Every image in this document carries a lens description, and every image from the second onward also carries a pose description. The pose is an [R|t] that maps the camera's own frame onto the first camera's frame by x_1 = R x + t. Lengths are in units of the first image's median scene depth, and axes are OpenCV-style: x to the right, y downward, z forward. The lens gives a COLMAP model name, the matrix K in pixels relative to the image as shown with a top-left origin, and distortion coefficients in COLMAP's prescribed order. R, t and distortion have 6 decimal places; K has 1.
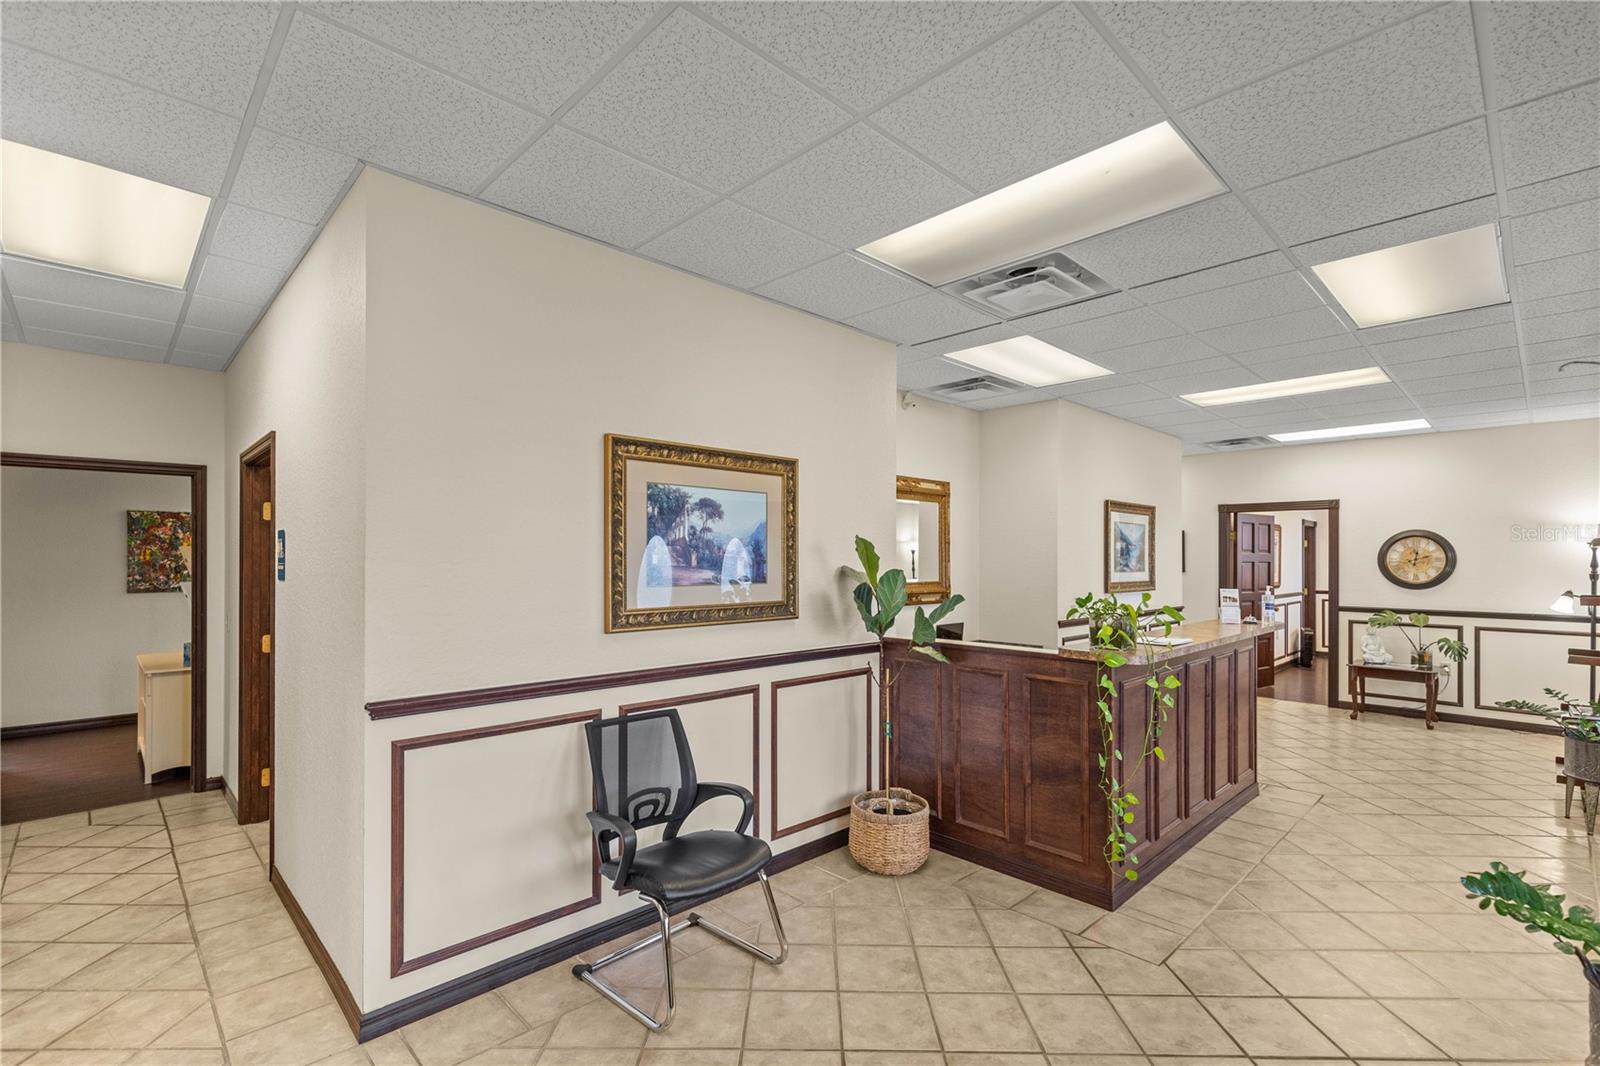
lens RADIAL K [[721.3, 0, 789.8], [0, 721.3, 556.4], [0, 0, 1]] dist [0.001487, 0.000239]
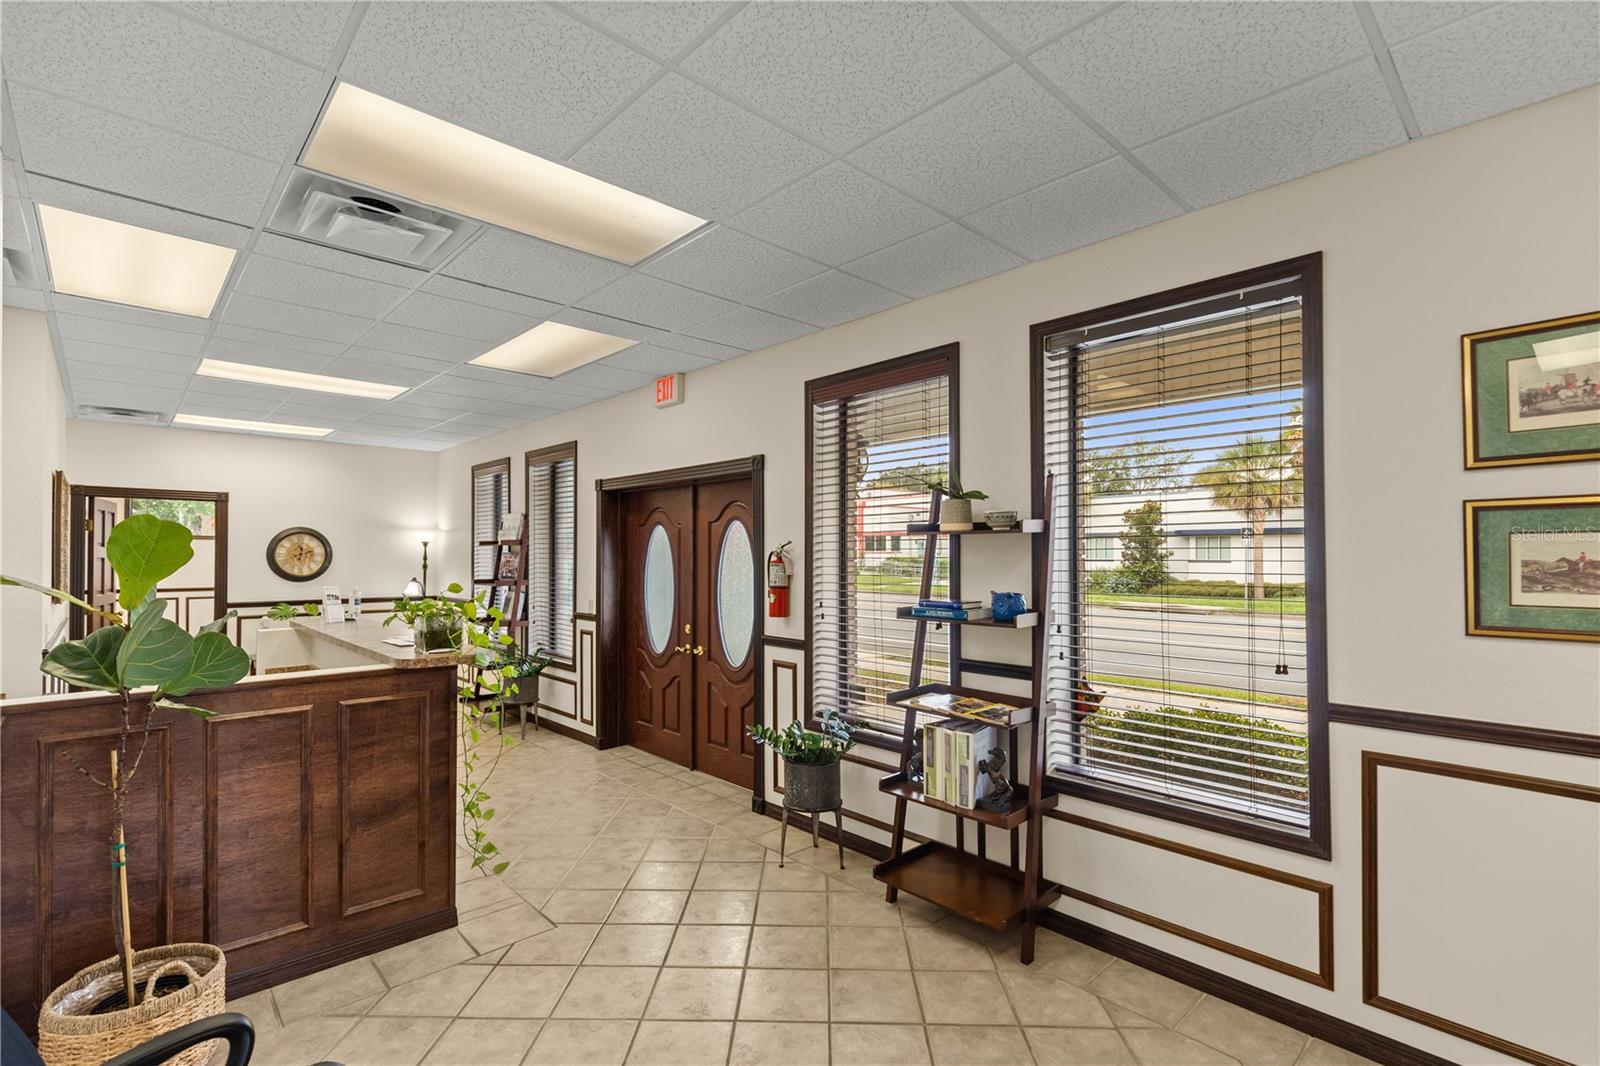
lens RADIAL K [[733.8, 0, 797.2], [0, 733.8, 546.6], [0, 0, 1]] dist [0.006622, 0.000495]
pose [[0.007318, 0.008413, 0.999938, -0.291951], [-0.003541, 0.999959, -0.008387, -0.001363], [-0.999967, -0.003479, 0.007348, 0.301010]]
